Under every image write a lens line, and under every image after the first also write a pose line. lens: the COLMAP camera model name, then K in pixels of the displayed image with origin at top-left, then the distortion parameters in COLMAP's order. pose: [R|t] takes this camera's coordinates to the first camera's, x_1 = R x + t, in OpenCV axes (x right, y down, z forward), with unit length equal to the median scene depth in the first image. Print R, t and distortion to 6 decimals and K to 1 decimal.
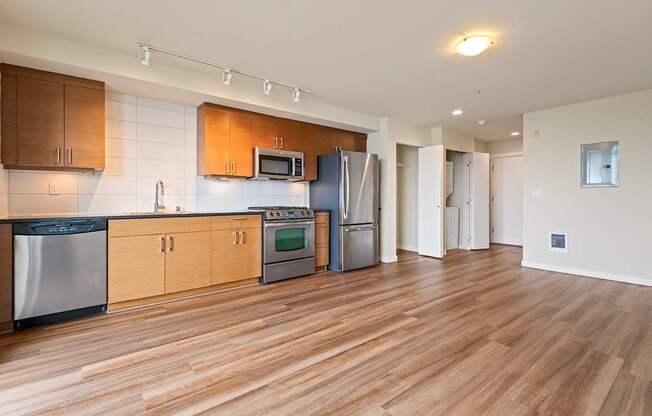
lens RADIAL K [[297.8, 0, 318.0], [0, 297.8, 192.6], [0, 0, 1]] dist [0.004794, -0.002653]
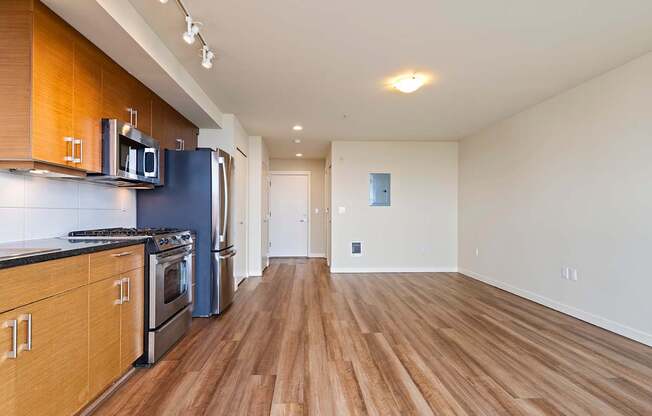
lens RADIAL K [[344.8, 0, 318.9], [0, 344.8, 206.0], [0, 0, 1]] dist [0.015621, -0.001233]
pose [[0.566048, 0.018465, 0.824166, -0.586758], [-0.018576, 0.999781, -0.009641, 0.003317], [-0.824163, -0.009853, 0.566267, 0.386935]]
